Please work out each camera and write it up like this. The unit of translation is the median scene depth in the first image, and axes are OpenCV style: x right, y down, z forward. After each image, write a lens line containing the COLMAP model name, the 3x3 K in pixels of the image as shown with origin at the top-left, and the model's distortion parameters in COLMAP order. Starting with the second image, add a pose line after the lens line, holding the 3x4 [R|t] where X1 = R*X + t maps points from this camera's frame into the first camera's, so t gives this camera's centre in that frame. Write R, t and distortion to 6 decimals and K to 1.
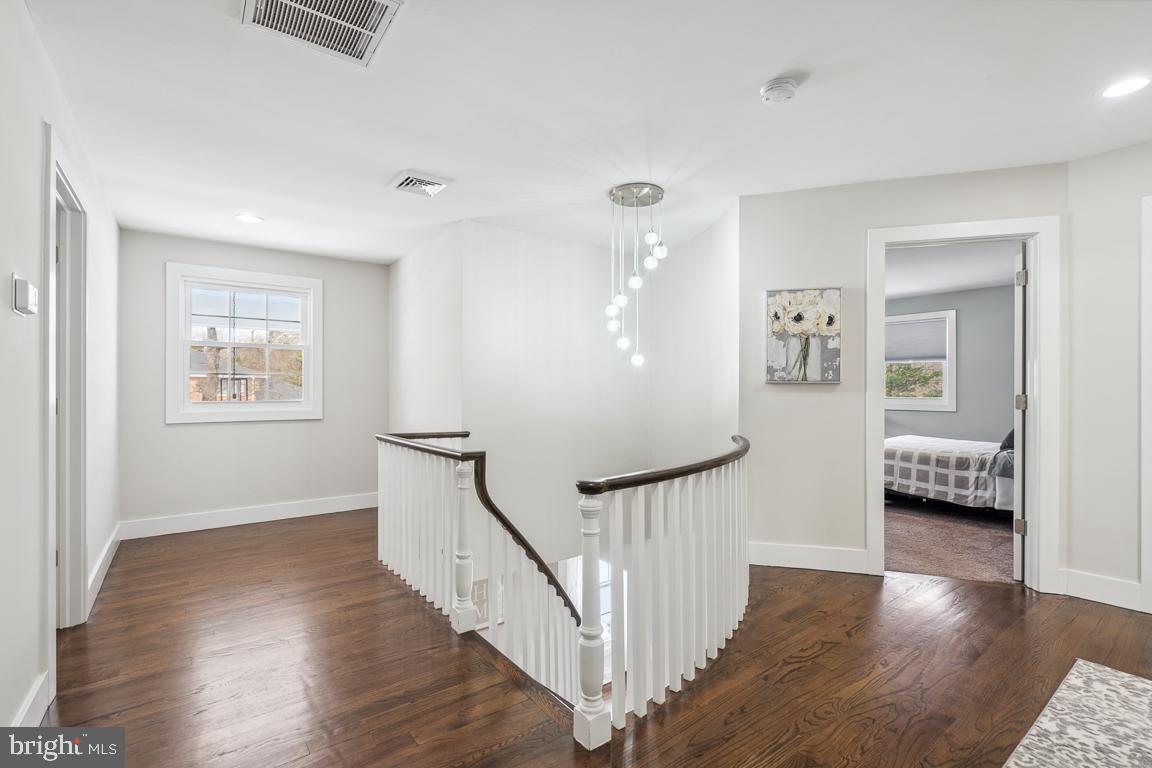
lens RADIAL K [[528.4, 0, 575.0], [0, 528.4, 387.4], [0, 0, 1]] dist [0.000323, 0.000157]
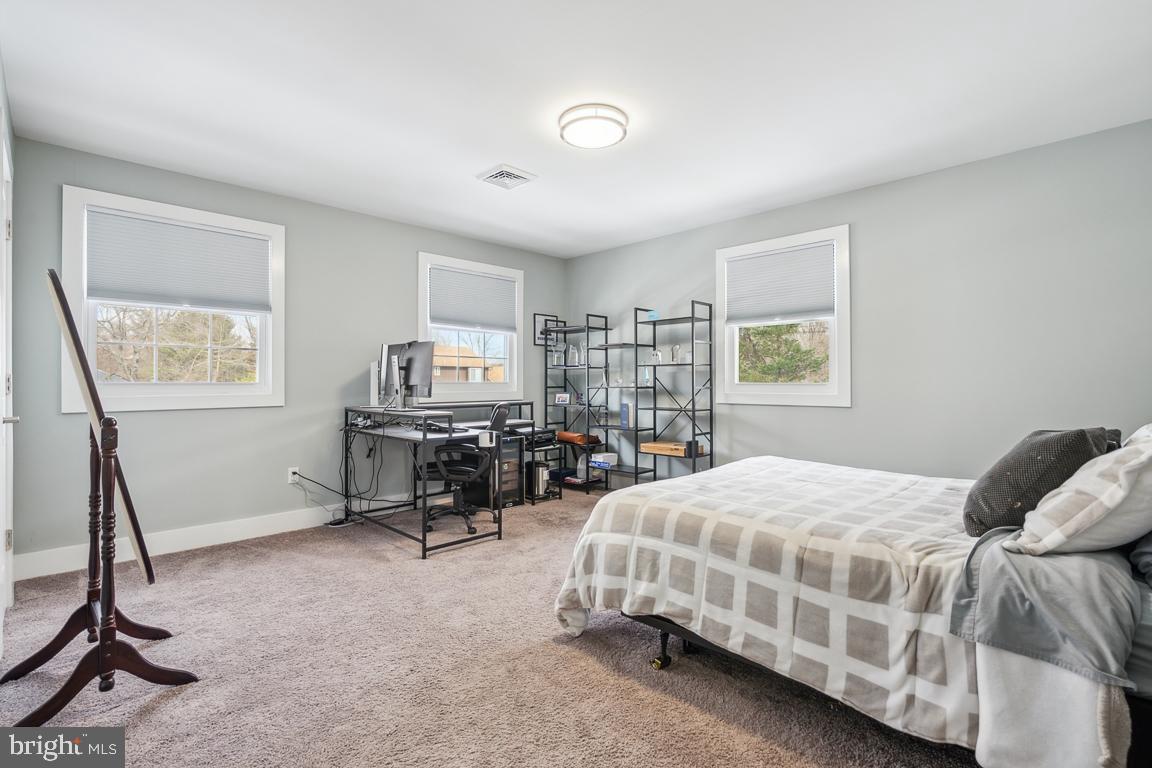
lens RADIAL K [[528.4, 0, 575.0], [0, 528.4, 381.2], [0, 0, 1]] dist [0.000323, 0.000157]
pose [[0.989744, -0.007120, 0.142673, 0.515952], [0.006725, 0.999972, 0.003247, 0.022210], [-0.142693, -0.002254, 0.989764, 0.714142]]
